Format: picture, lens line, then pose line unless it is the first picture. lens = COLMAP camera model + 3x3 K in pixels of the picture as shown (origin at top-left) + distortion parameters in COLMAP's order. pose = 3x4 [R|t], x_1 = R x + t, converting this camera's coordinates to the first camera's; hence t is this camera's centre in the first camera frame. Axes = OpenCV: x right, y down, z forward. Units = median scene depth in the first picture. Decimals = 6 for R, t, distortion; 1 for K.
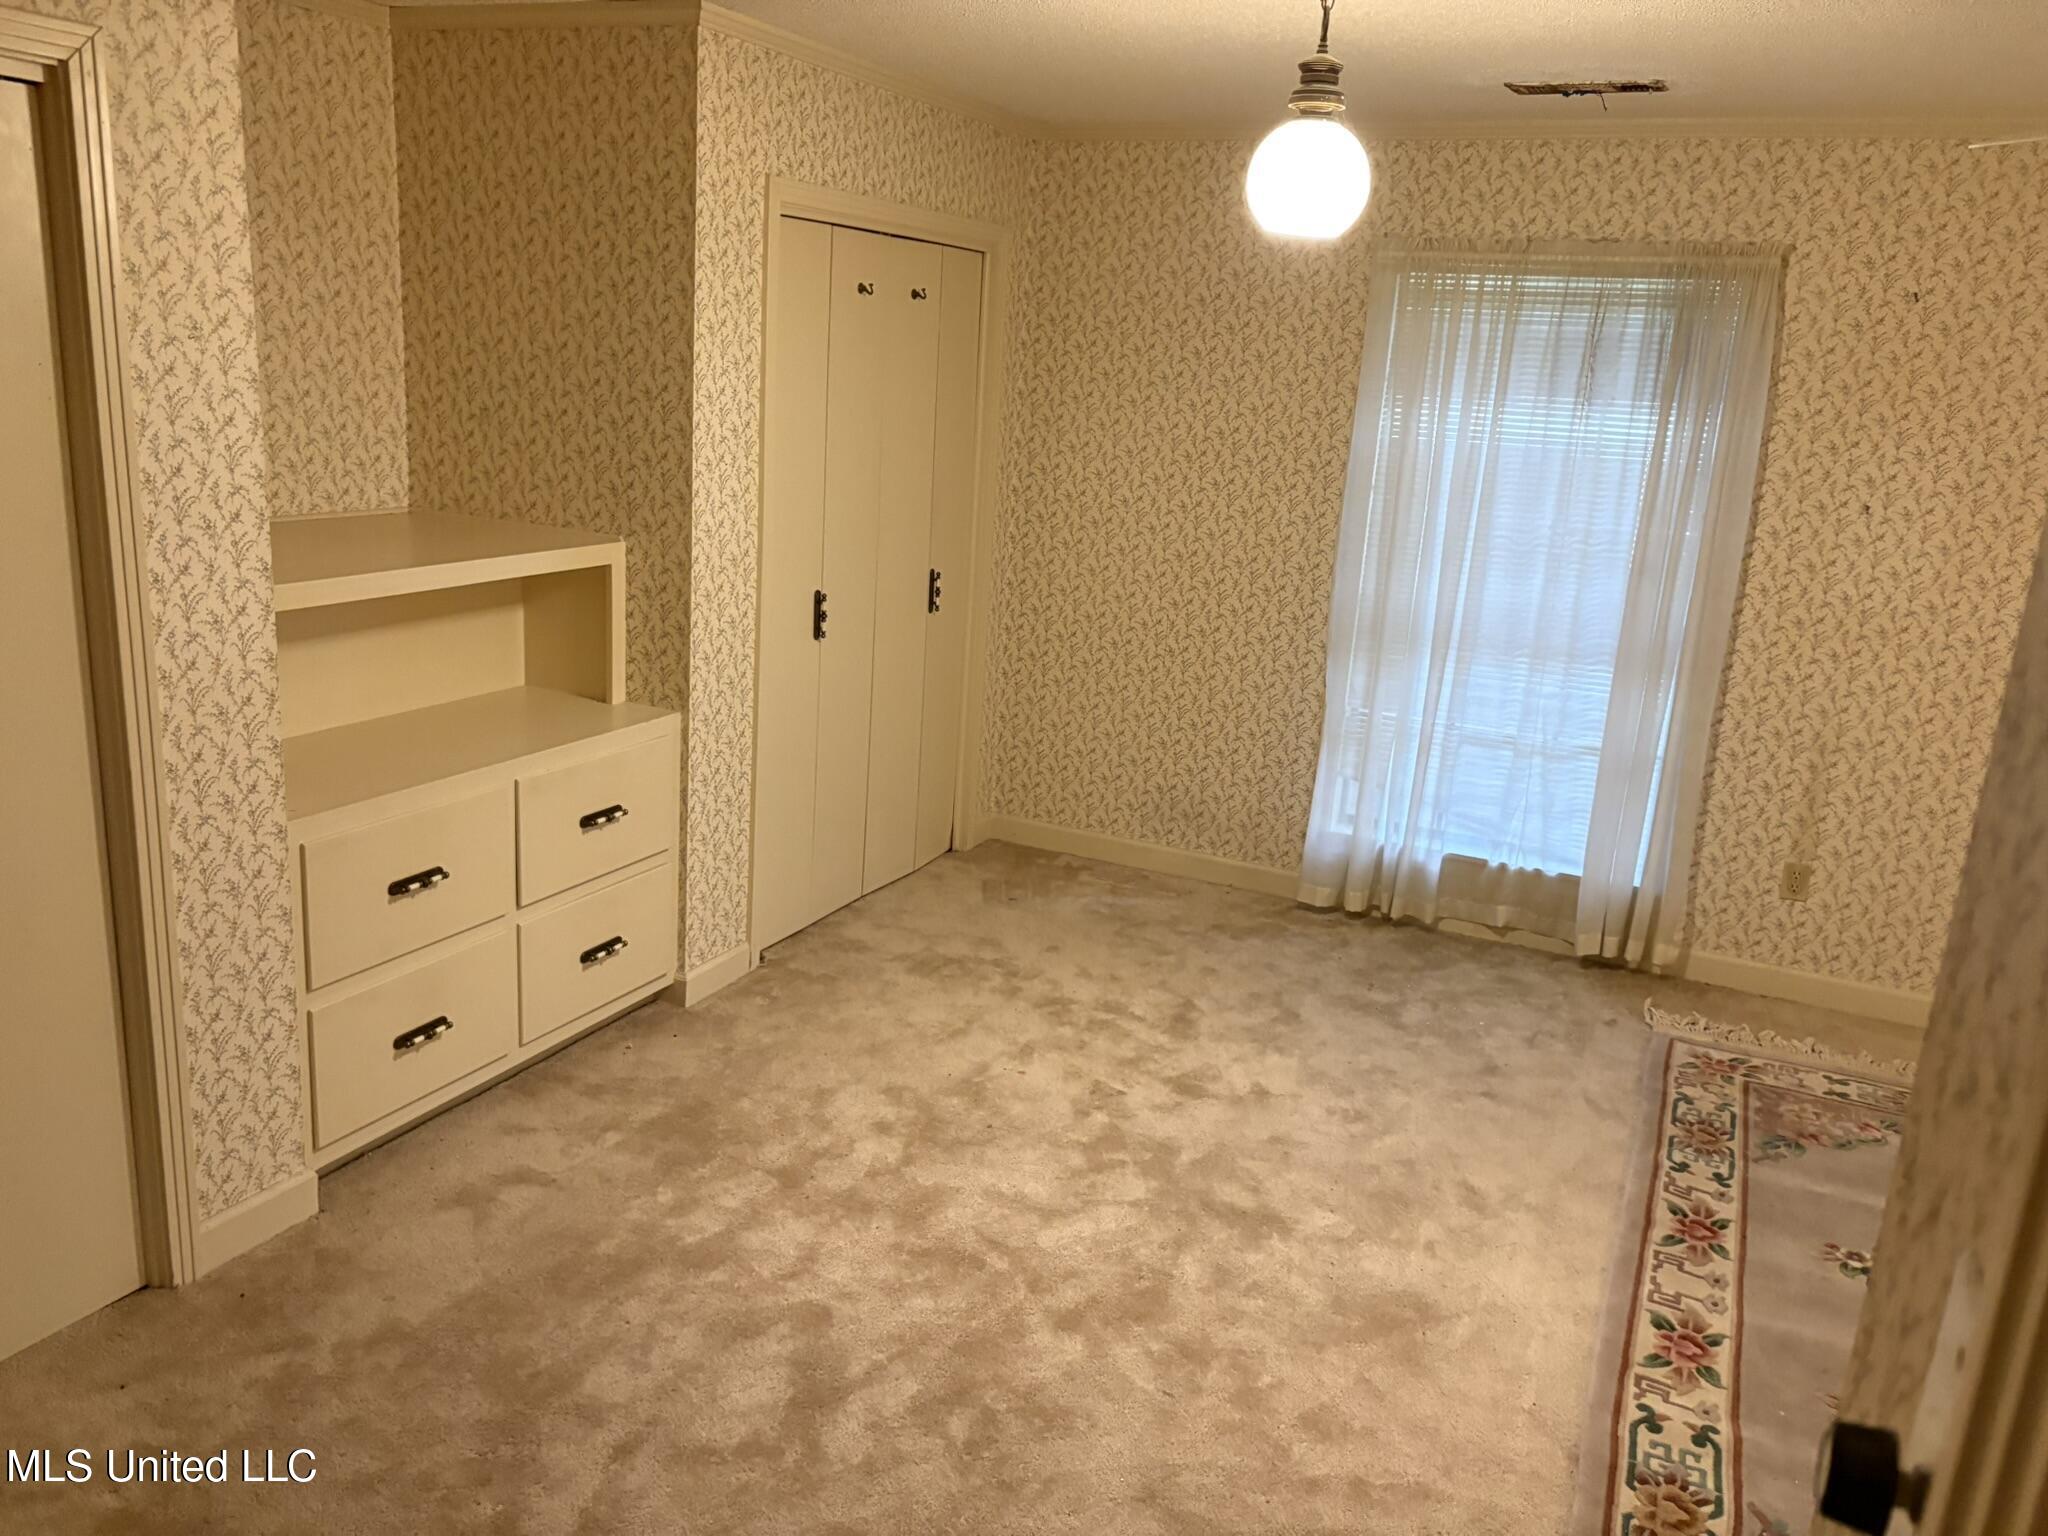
lens RADIAL K [[1562.6, 0, 1025.1], [0, 1562.6, 747.3], [0, 0, 1]] dist [0.029220, -0.030251]
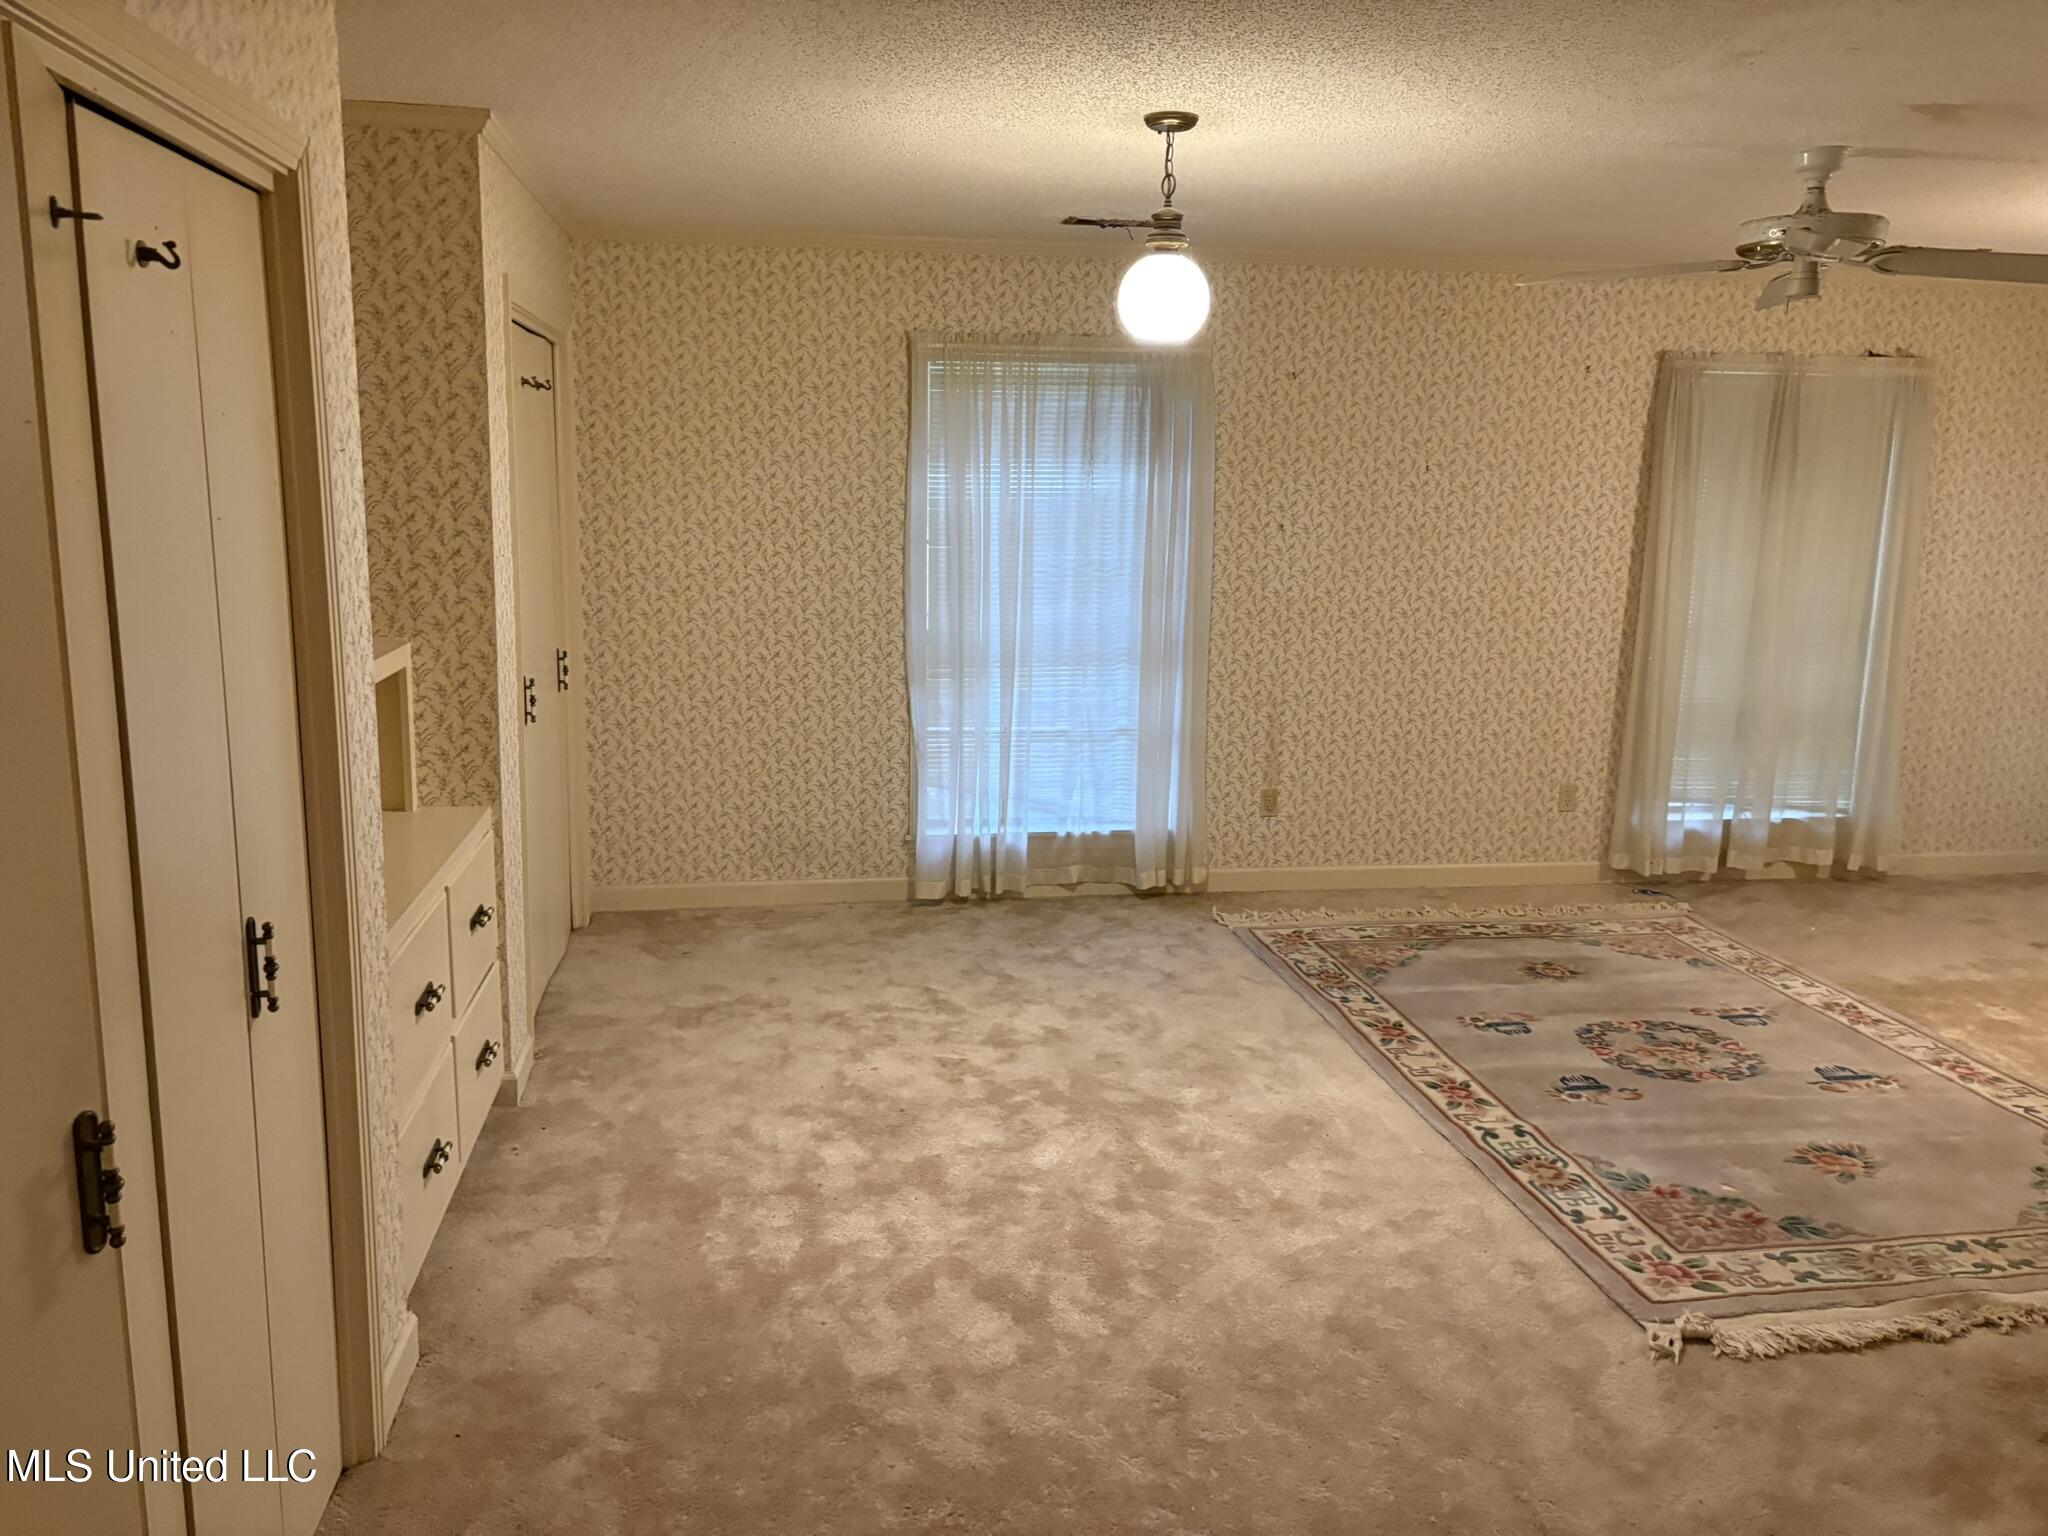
lens RADIAL K [[1555.4, 0, 1026.3], [0, 1555.4, 743.5], [0, 0, 1]] dist [0.082644, -0.126744]
pose [[0.823627, -0.146085, 0.547995, -0.452980], [0.171667, 0.985144, 0.004609, -0.007794], [-0.540527, 0.090277, 0.836469, -0.017102]]
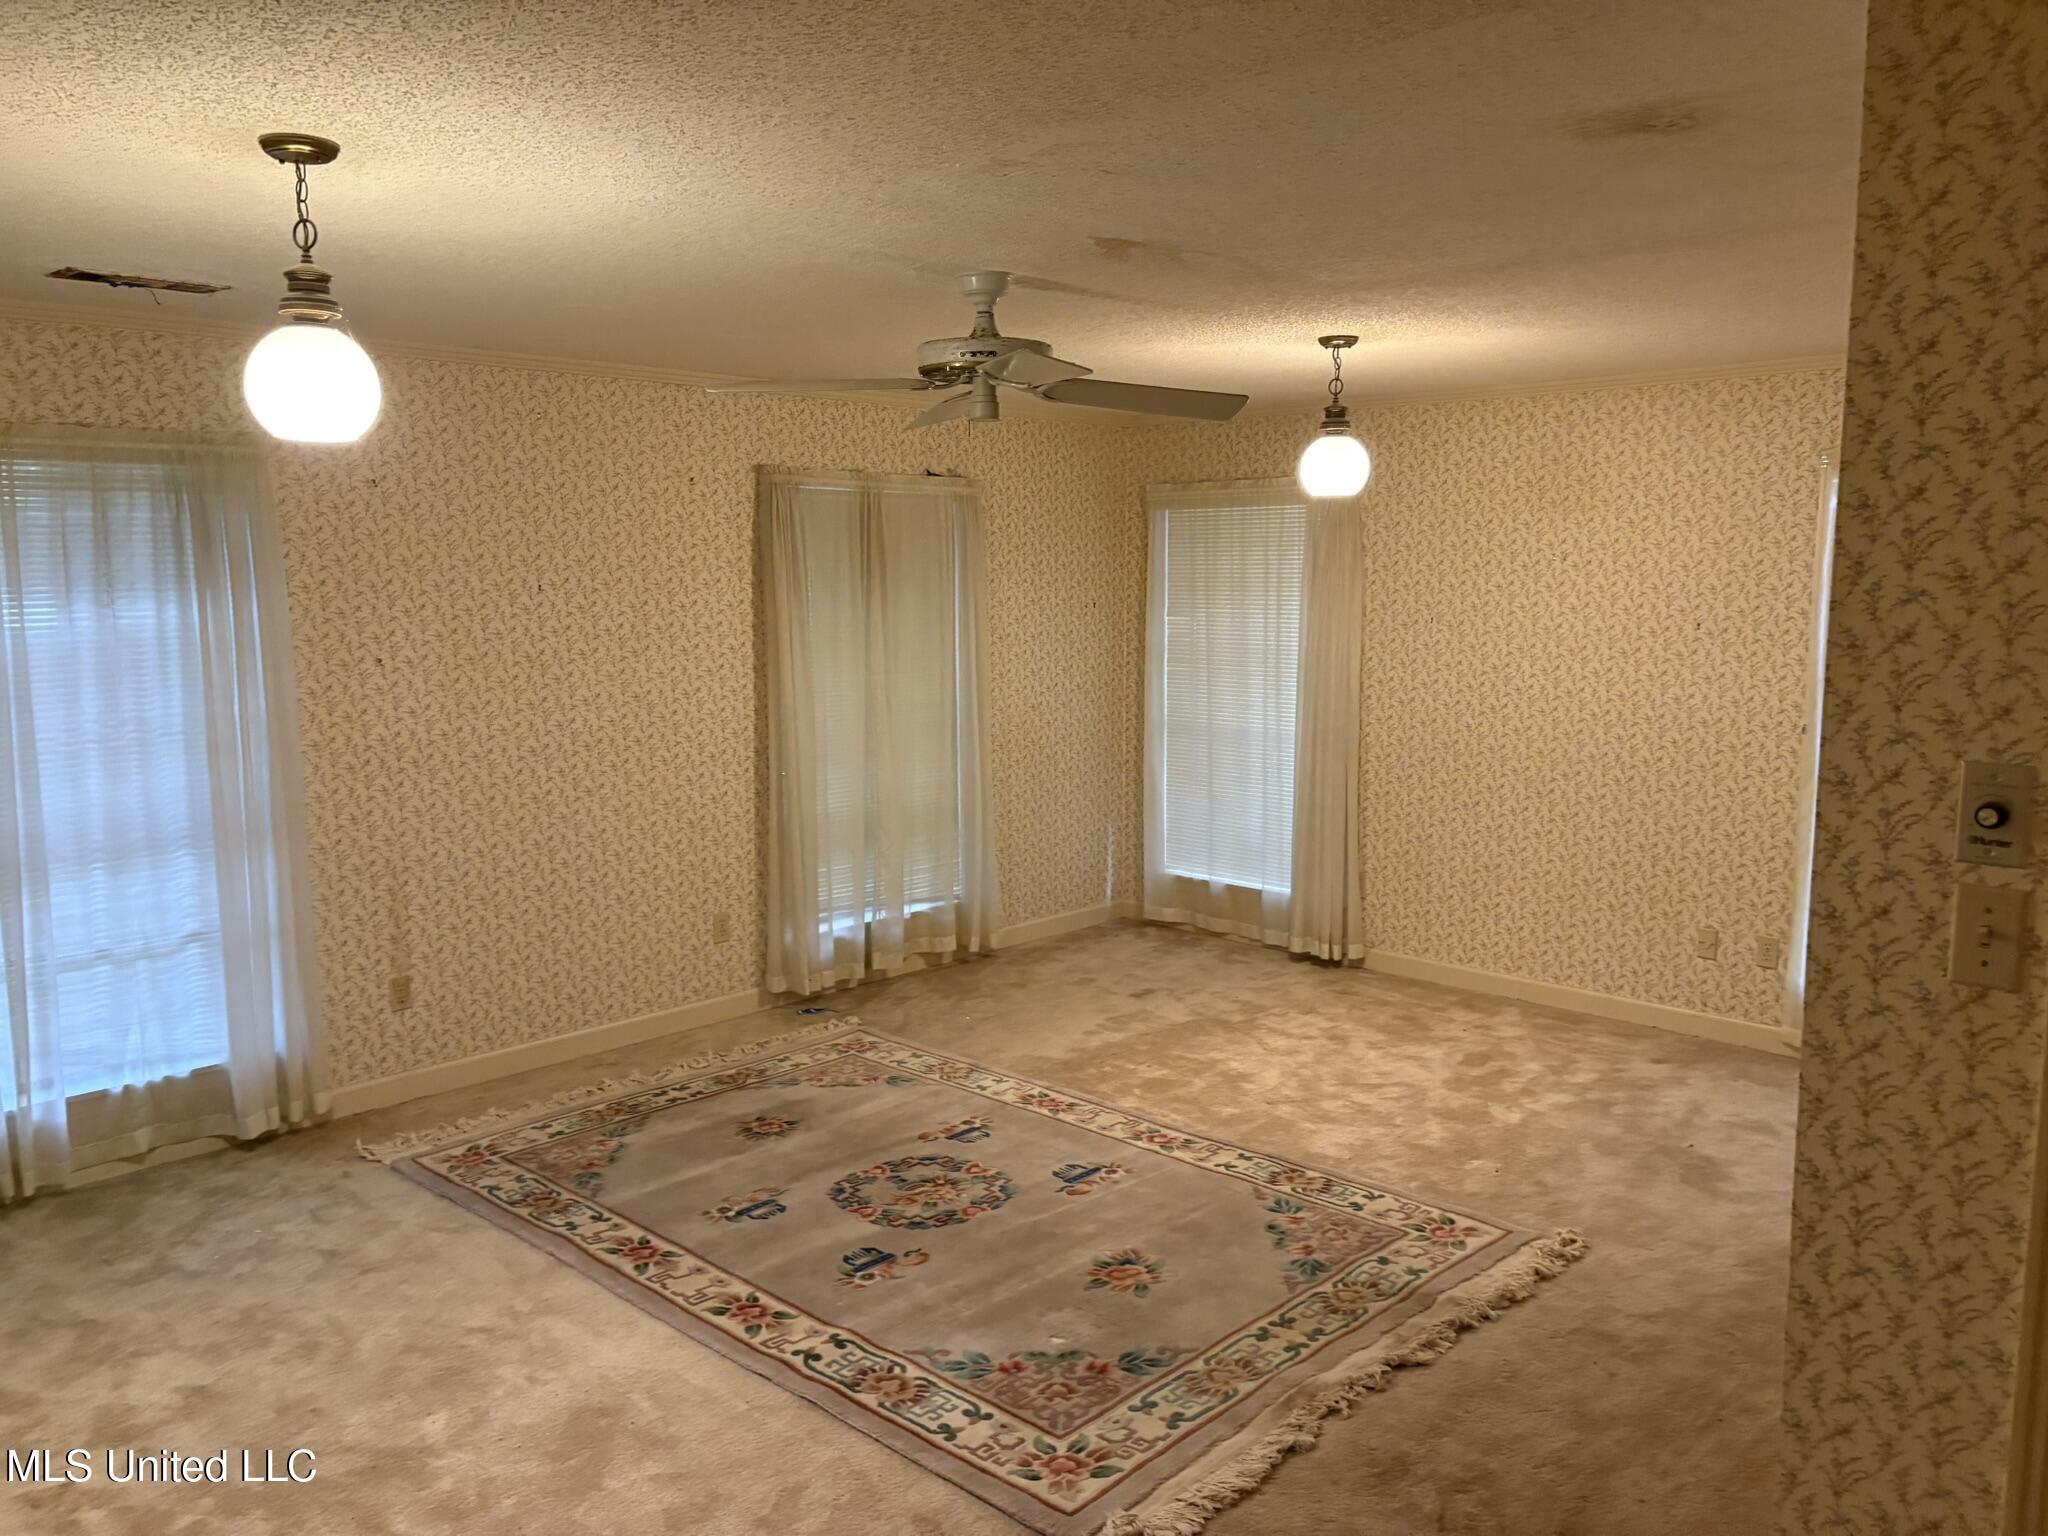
lens RADIAL K [[1547.4, 0, 1044.6], [0, 1547.4, 771.0], [0, 0, 1]] dist [0.012793, -0.006835]
pose [[0.308231, -0.185772, 0.932997, -0.404628], [0.255199, 0.960947, 0.107028, -0.074369], [-0.916443, 0.205110, 0.343602, 0.186162]]
